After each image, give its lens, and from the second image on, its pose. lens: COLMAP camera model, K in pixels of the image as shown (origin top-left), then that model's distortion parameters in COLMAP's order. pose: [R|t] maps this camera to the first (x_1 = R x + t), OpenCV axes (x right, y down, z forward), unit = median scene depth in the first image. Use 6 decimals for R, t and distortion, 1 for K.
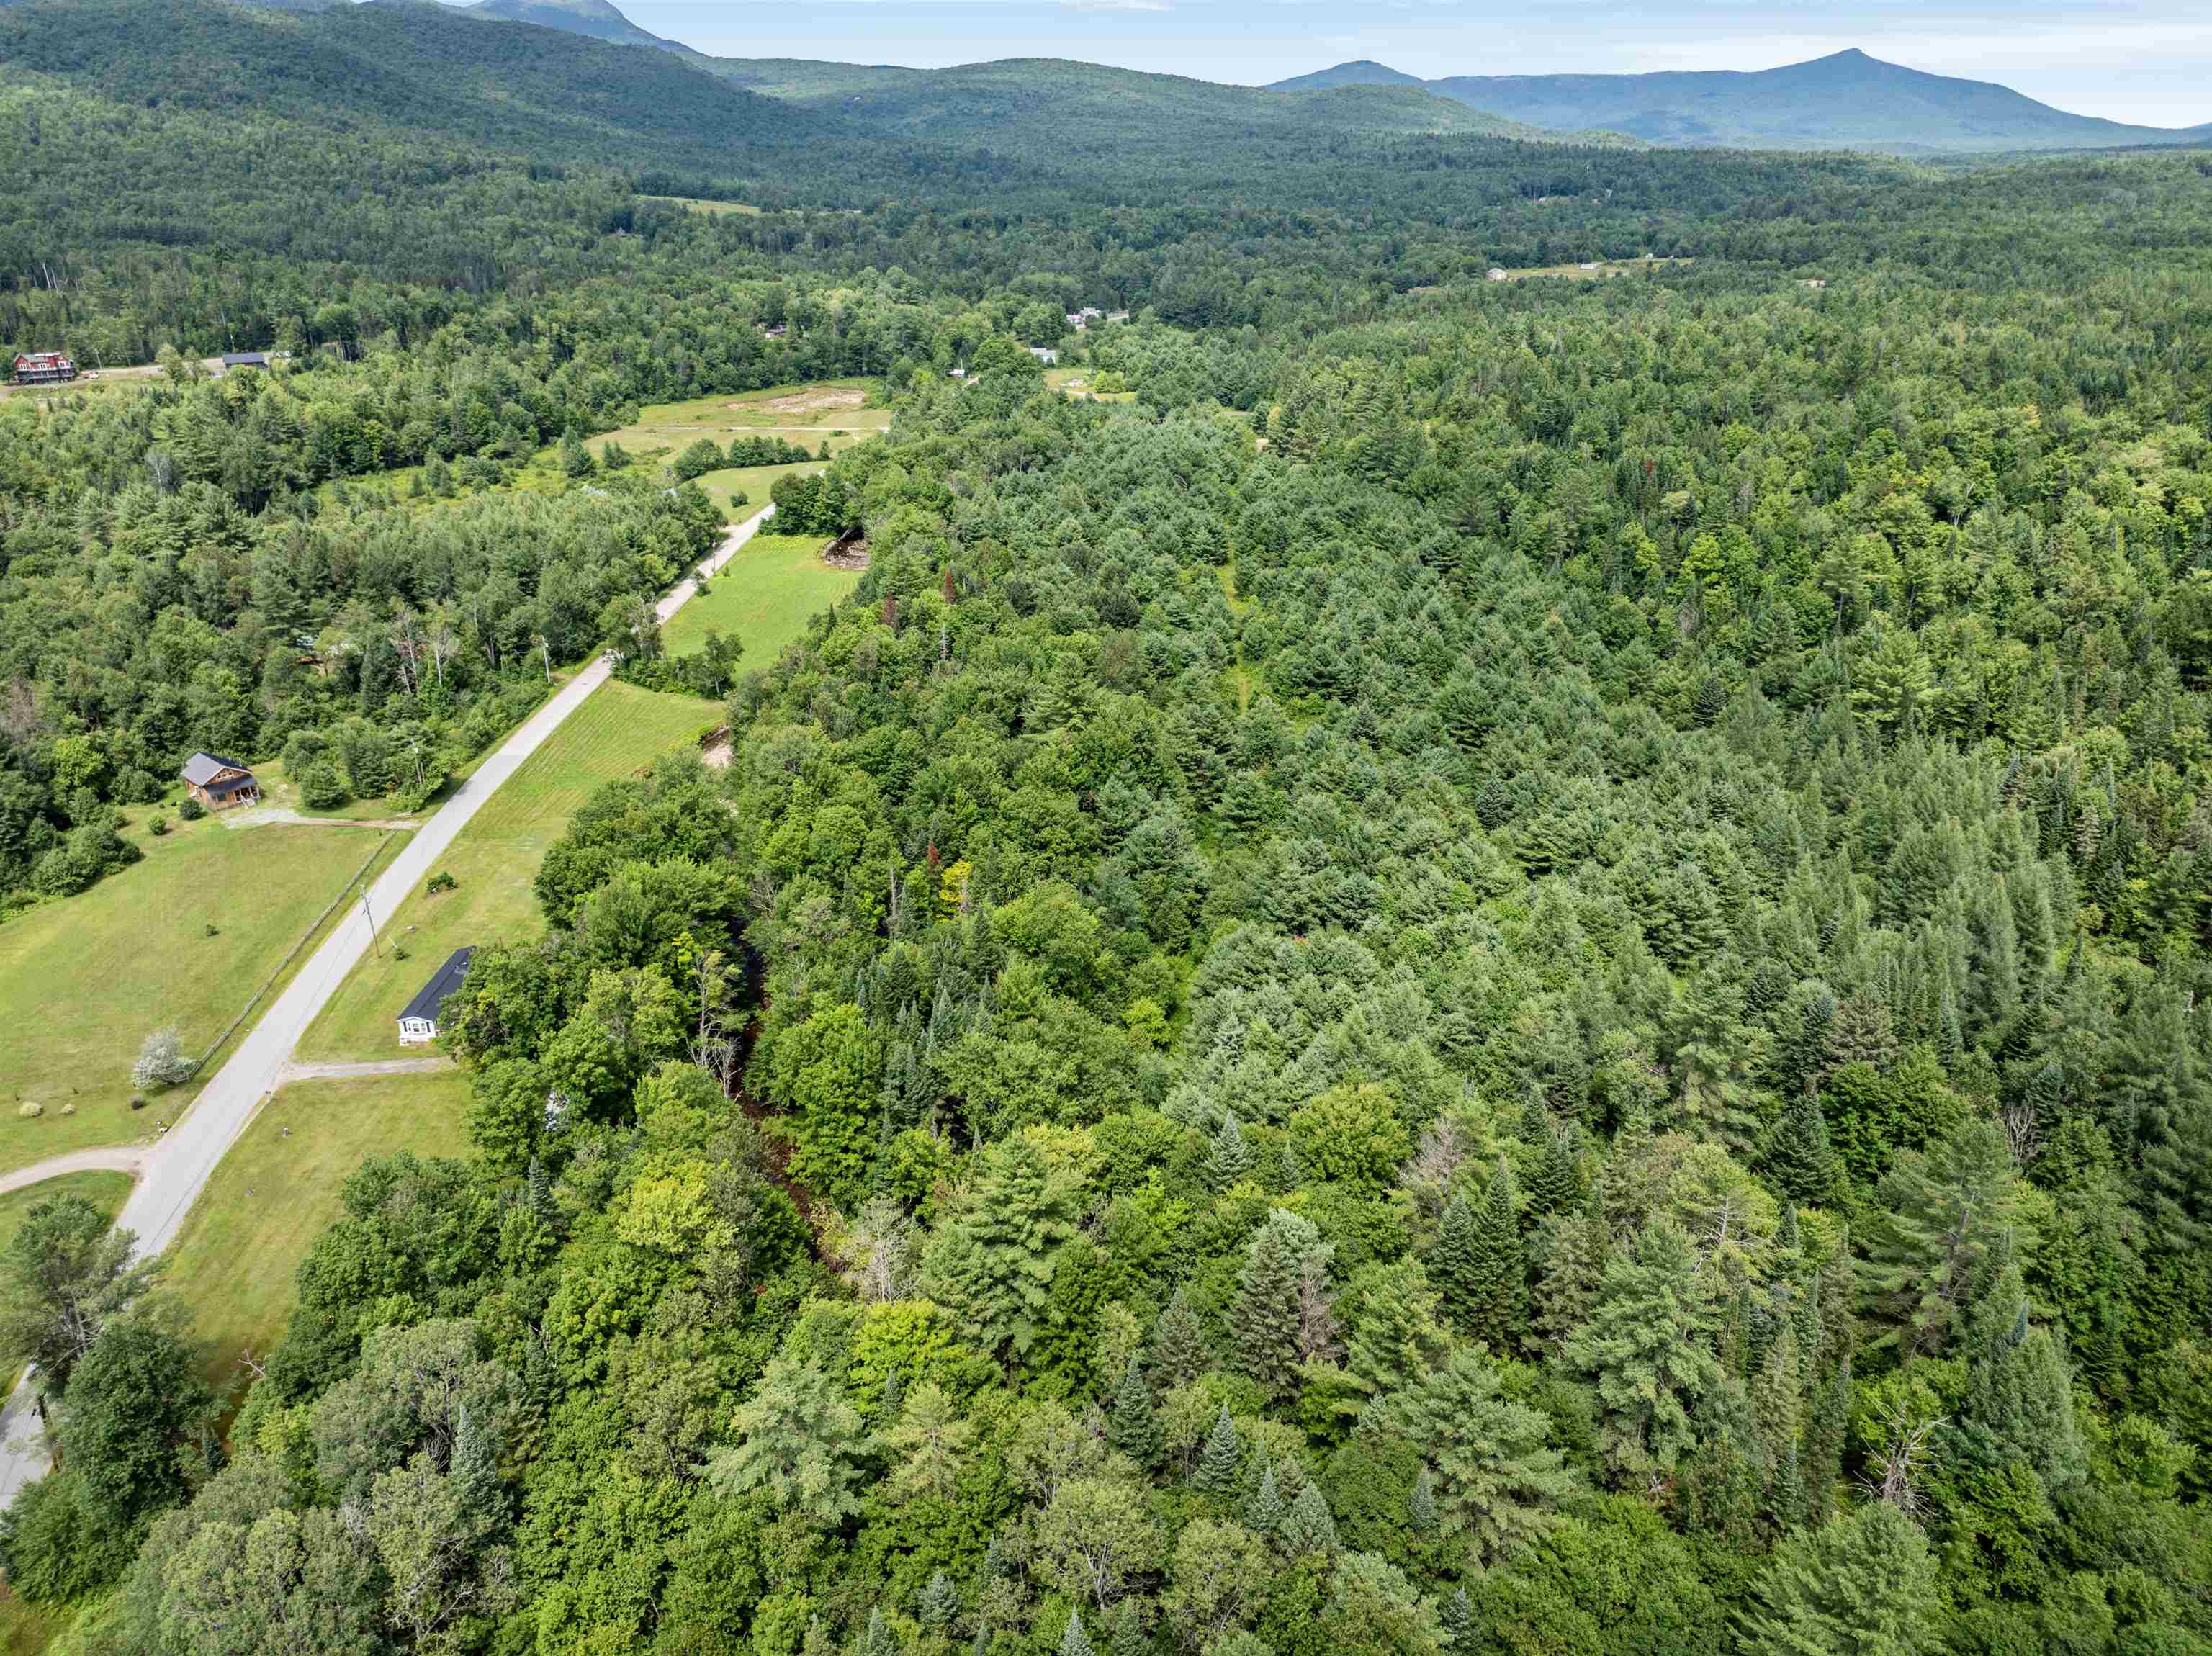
lens RADIAL K [[1554.2, 0, 1114.6], [0, 1554.2, 820.2], [0, 0, 1]] dist [-0.038736, -0.000747]
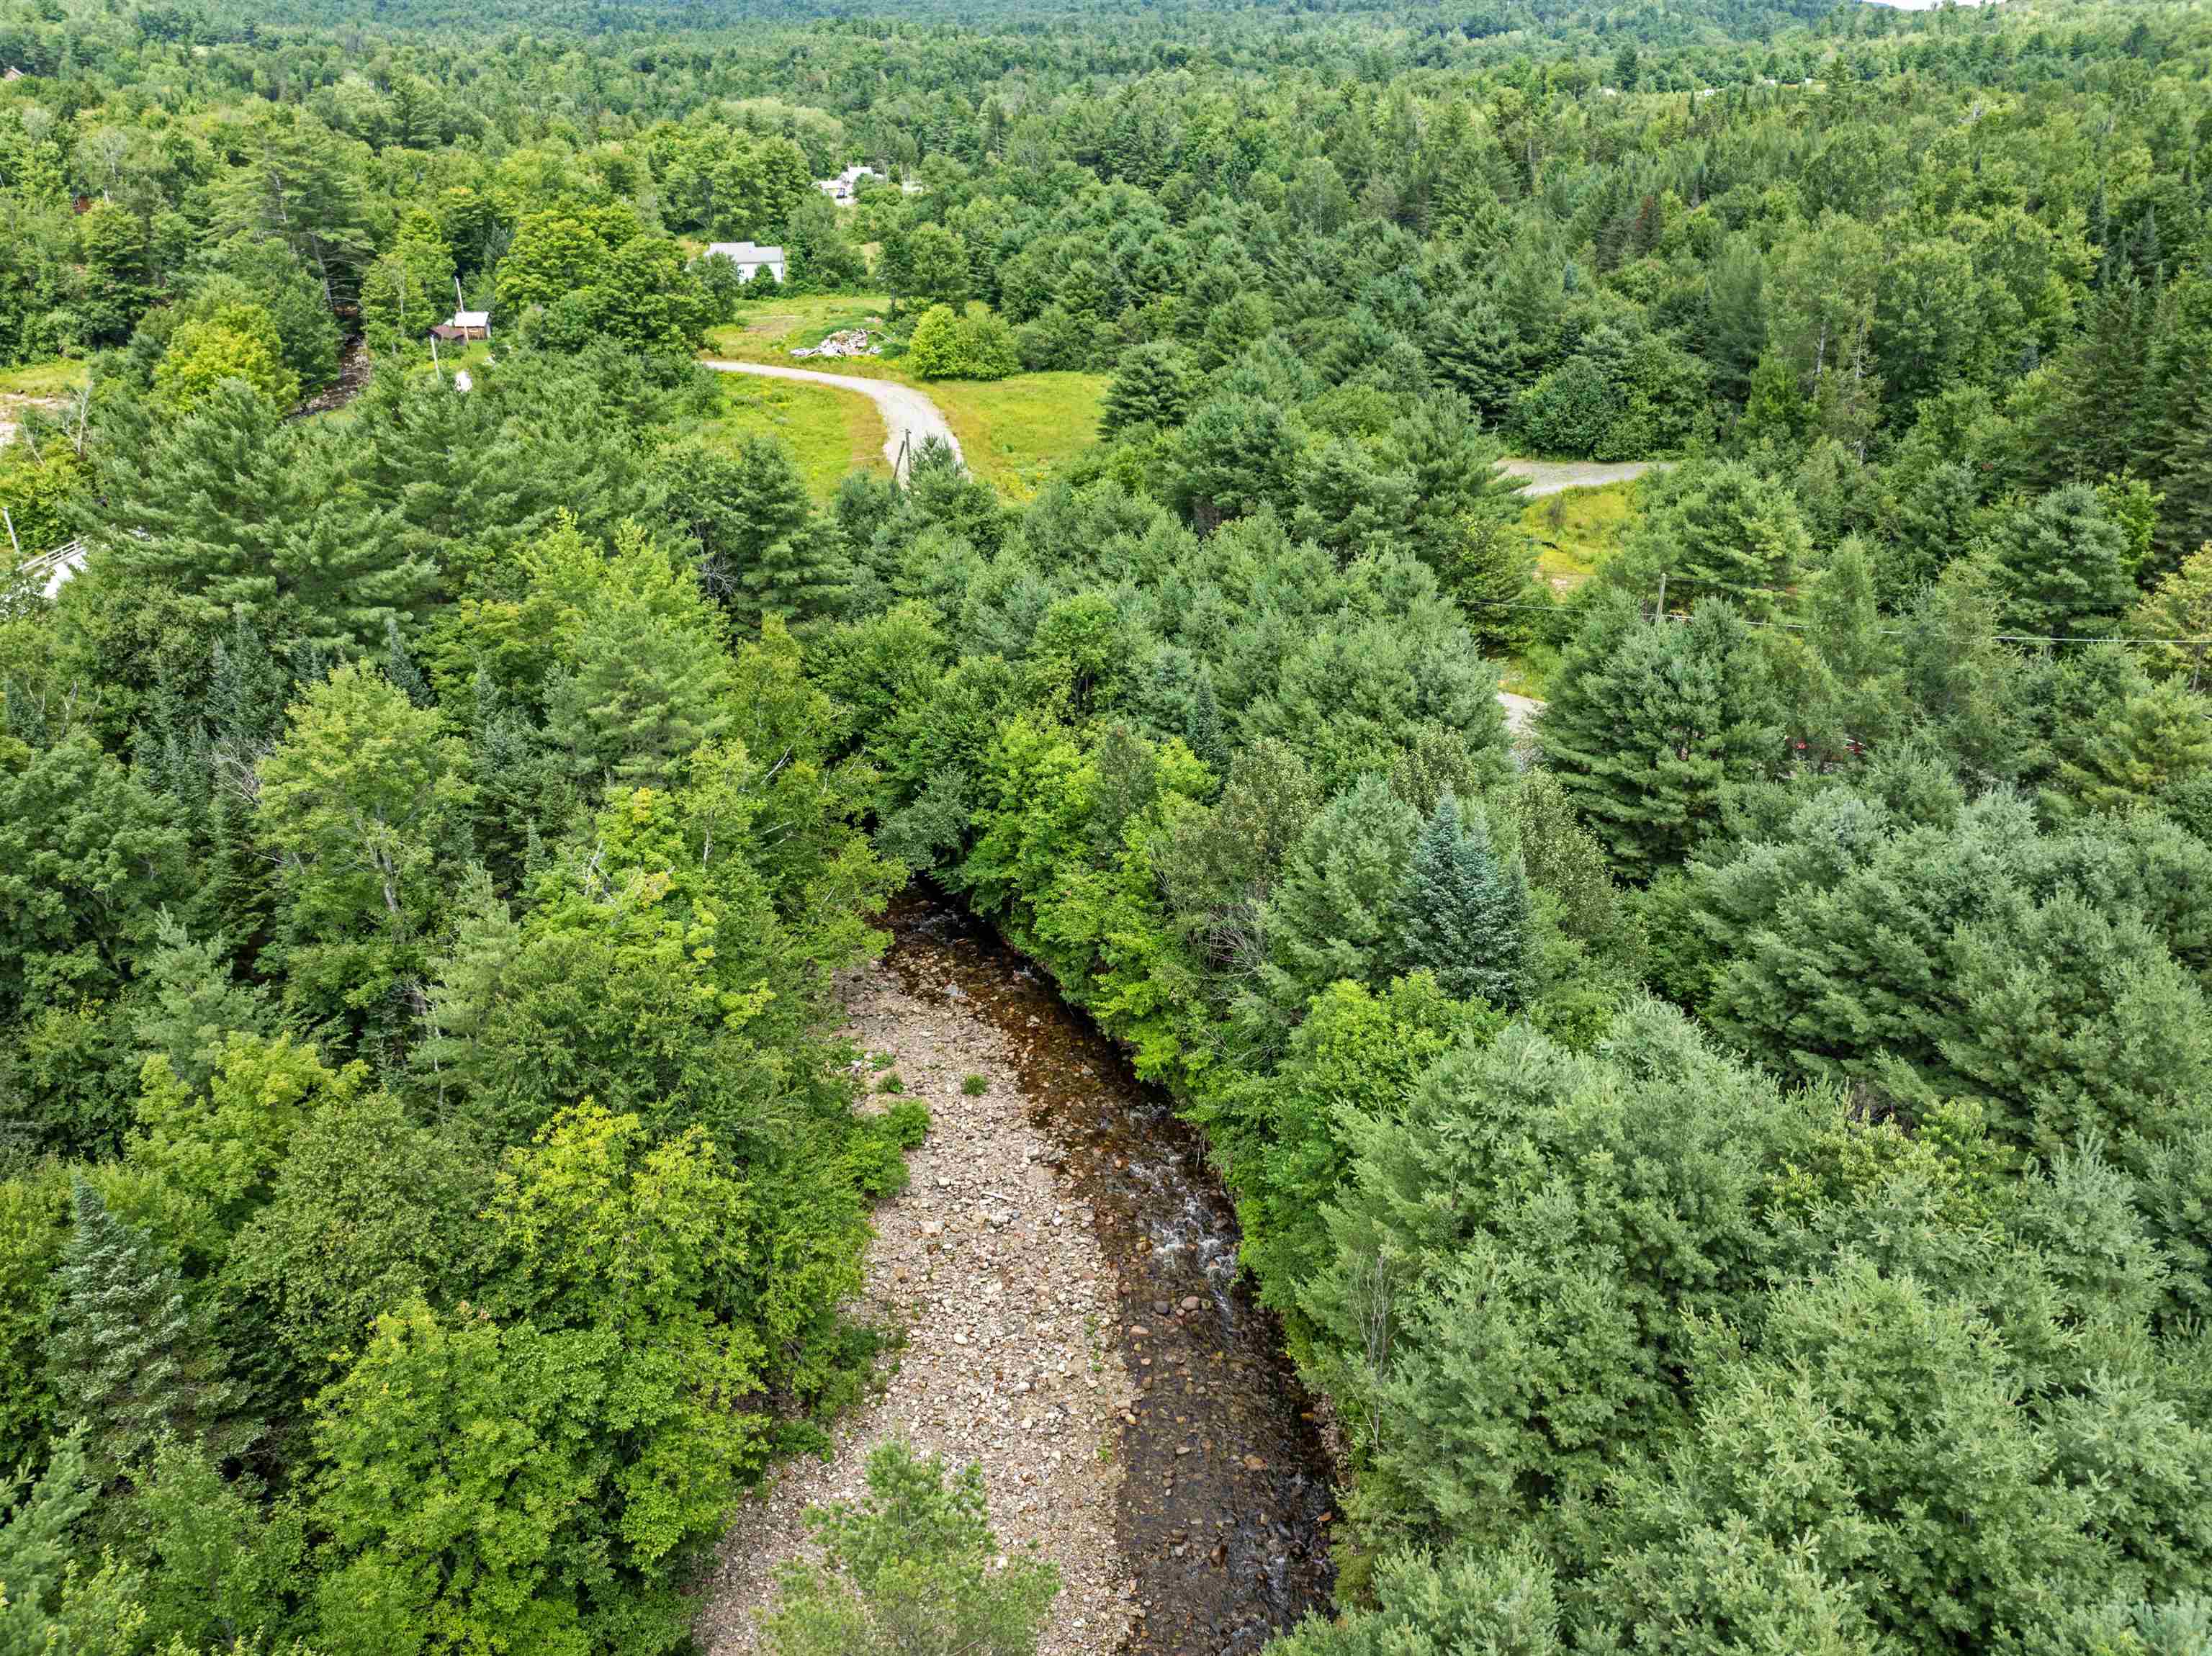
lens RADIAL K [[1554.2, 0, 1114.6], [0, 1554.2, 820.2], [0, 0, 1]] dist [-0.038736, -0.000747]
pose [[0.989452, -0.071960, 0.125722, -0.022403], [0.065889, 0.996481, 0.051804, -0.259090], [-0.129008, -0.042974, 0.990712, 0.885731]]
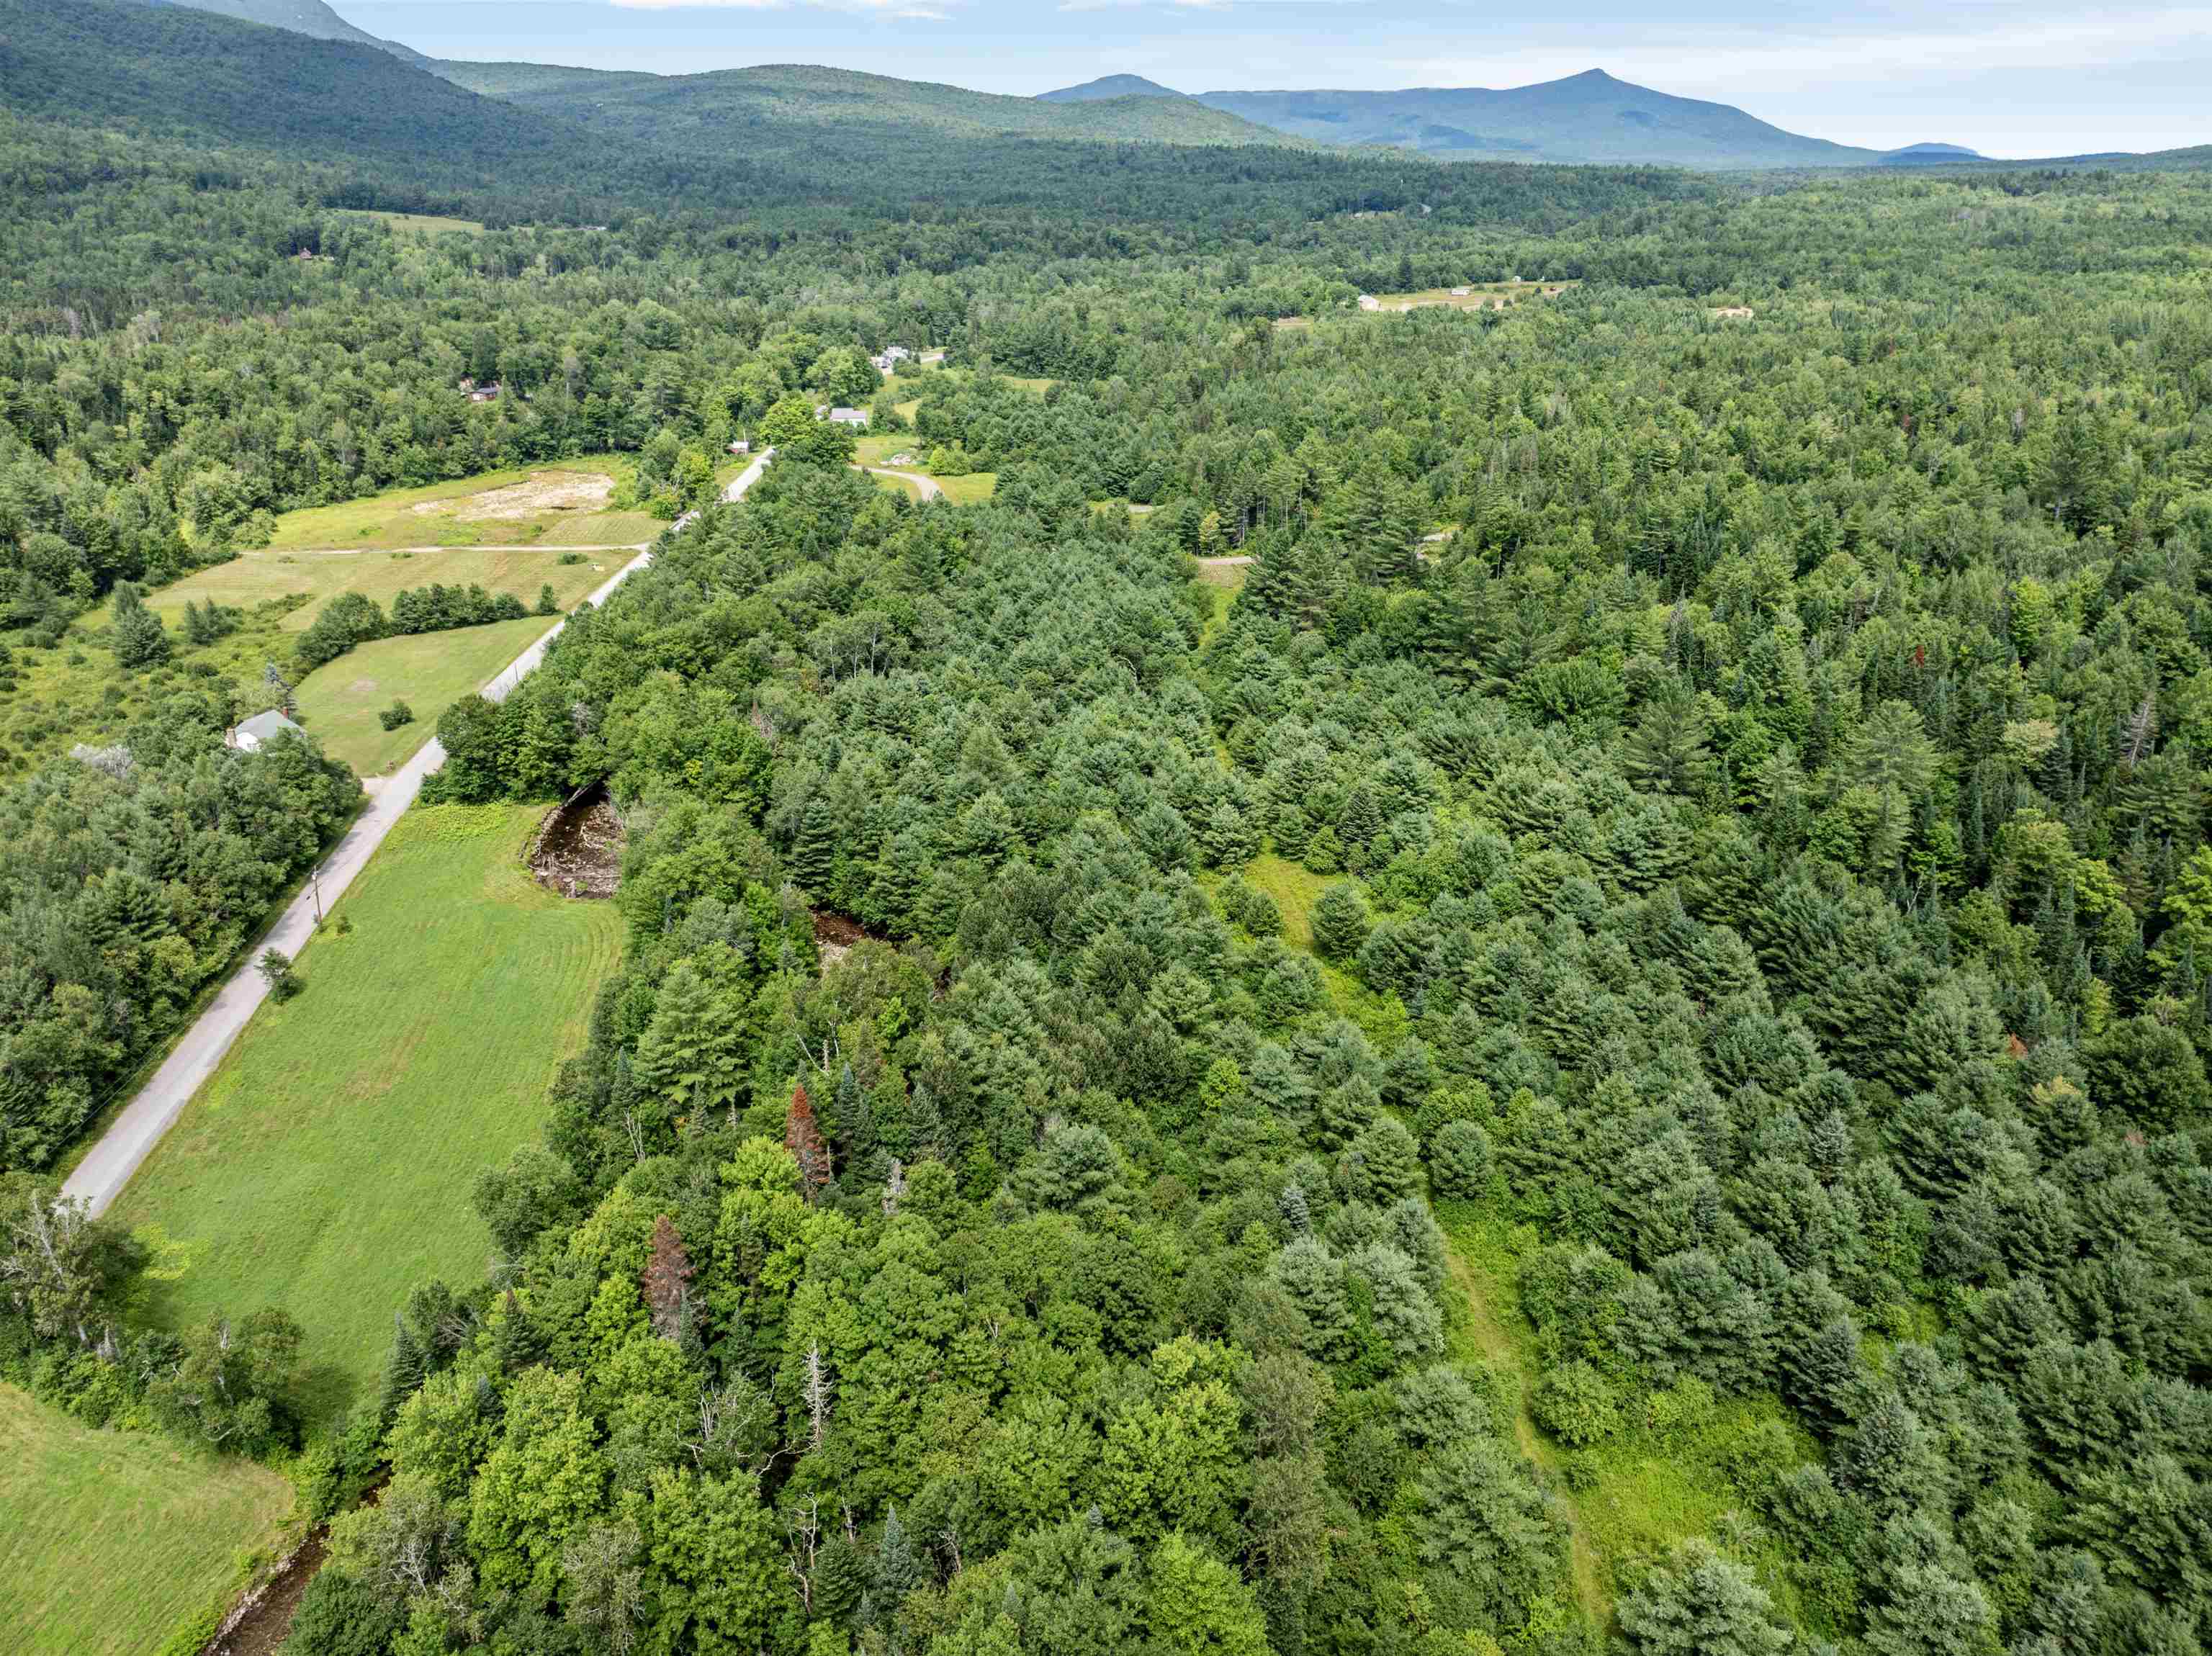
lens RADIAL K [[1555.9, 0, 1114.9], [0, 1555.9, 815.9], [0, 0, 1]] dist [-0.037913, 0.000588]
pose [[0.989578, -0.047200, 0.136041, -0.042638], [0.048691, 0.998785, -0.007648, -0.128219], [-0.135515, 0.014193, 0.990674, 0.315622]]
